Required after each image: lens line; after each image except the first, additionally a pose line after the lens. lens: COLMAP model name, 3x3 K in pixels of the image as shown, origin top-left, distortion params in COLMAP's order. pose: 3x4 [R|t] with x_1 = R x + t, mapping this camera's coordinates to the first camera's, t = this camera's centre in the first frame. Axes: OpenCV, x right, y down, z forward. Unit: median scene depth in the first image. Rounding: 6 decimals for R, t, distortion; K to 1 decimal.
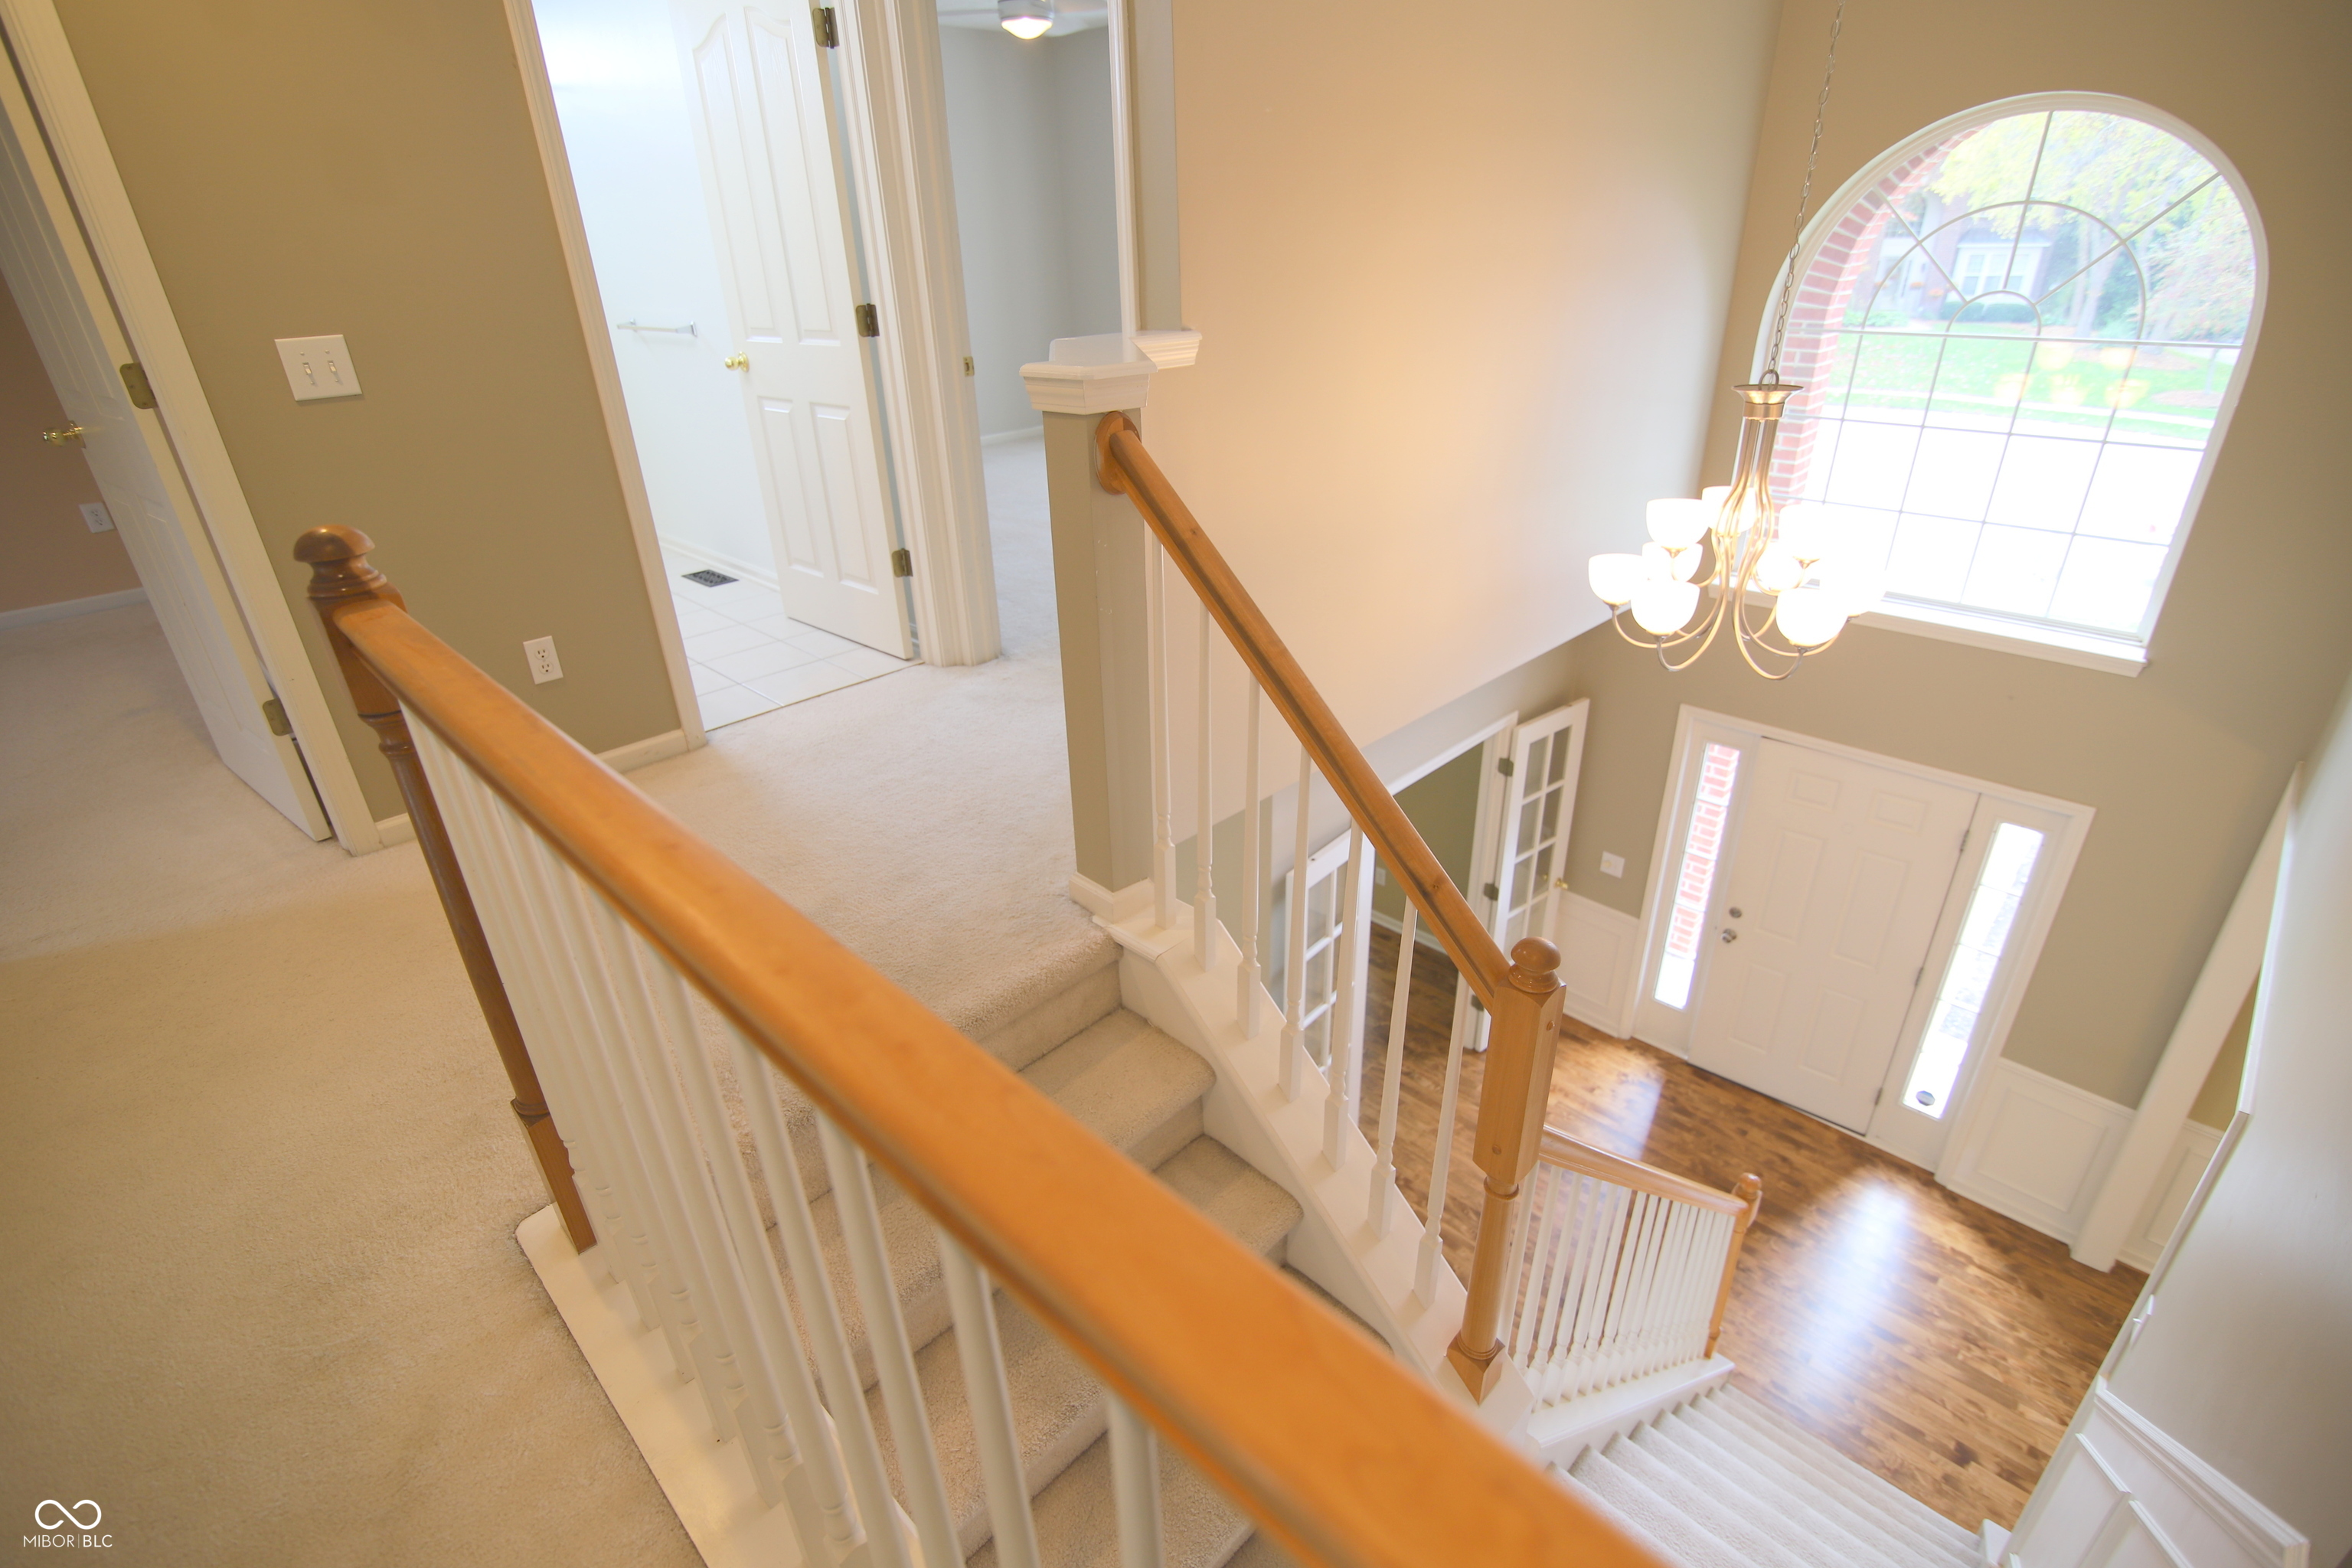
lens RADIAL K [[1098.6, 0, 1176.0], [0, 1098.6, 784.0], [0, 0, 1]] dist [-0.003321, -0.000543]
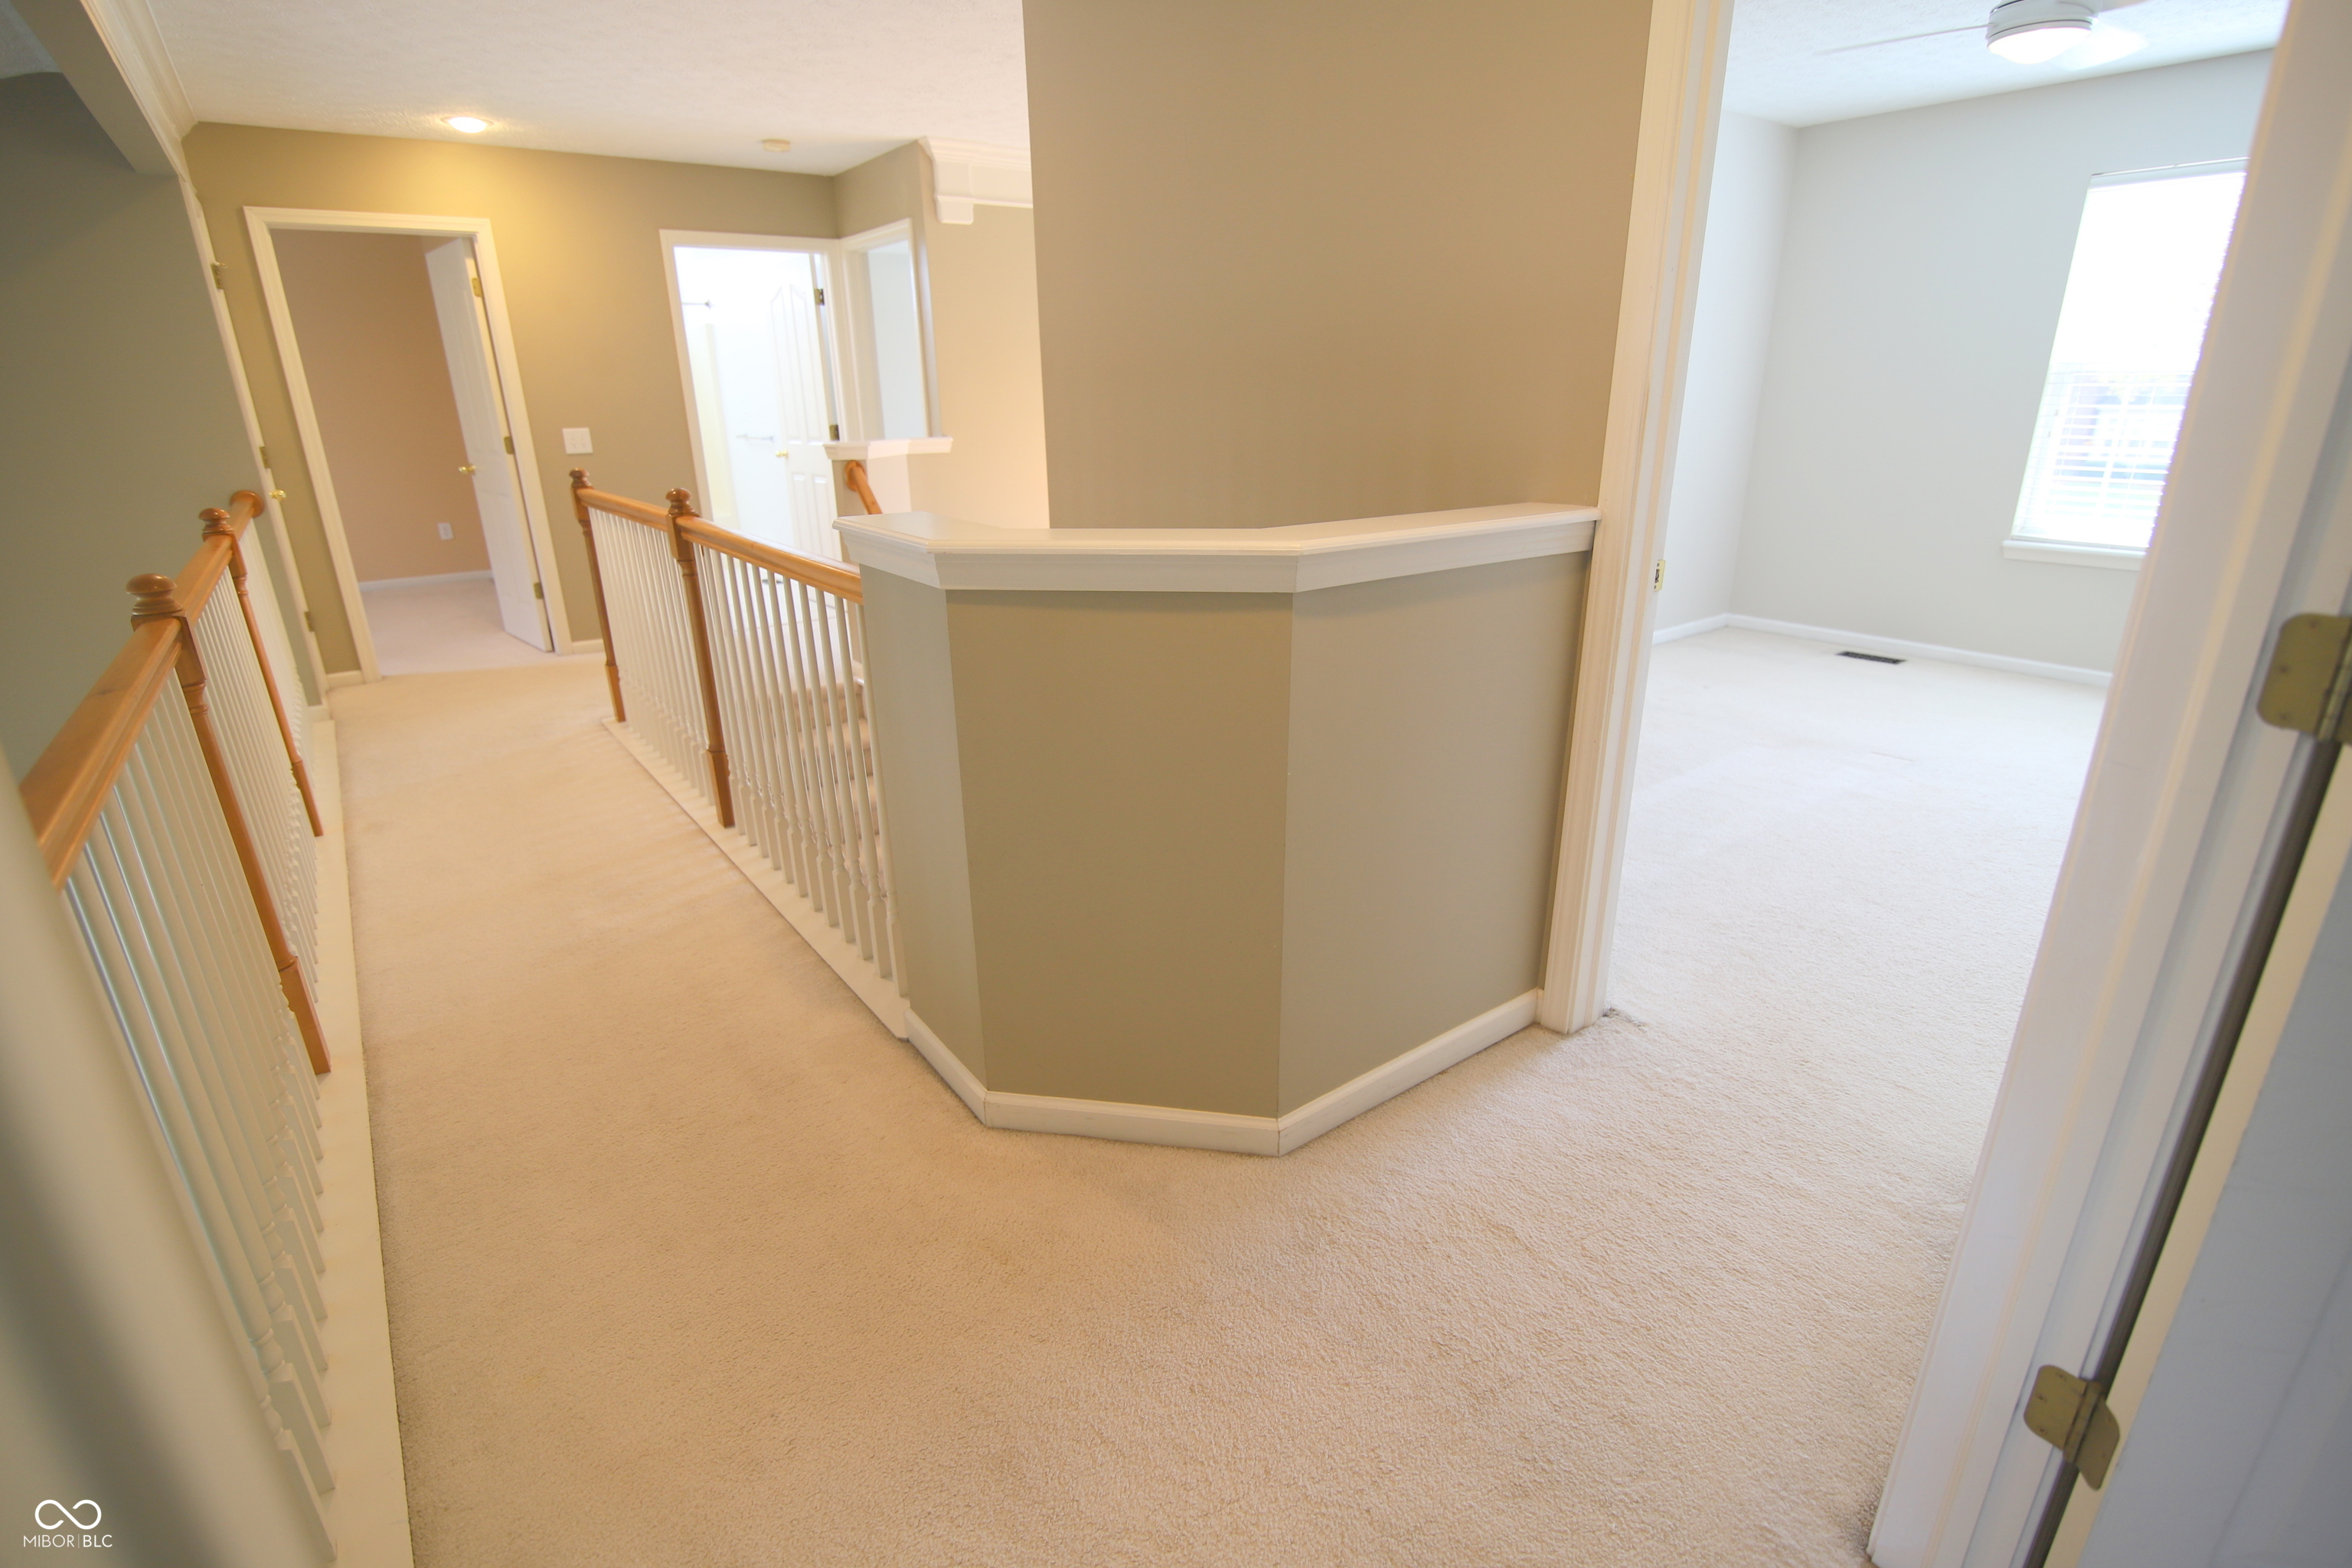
lens RADIAL K [[1108.4, 0, 1176.0], [0, 1108.4, 784.0], [0, 0, 1]] dist [-0.000886, -0.000186]
pose [[0.989306, 0.063972, -0.131075, 0.906920], [-0.078638, 0.990821, -0.109955, 0.542863], [0.122838, 0.119087, 0.985256, -1.174436]]
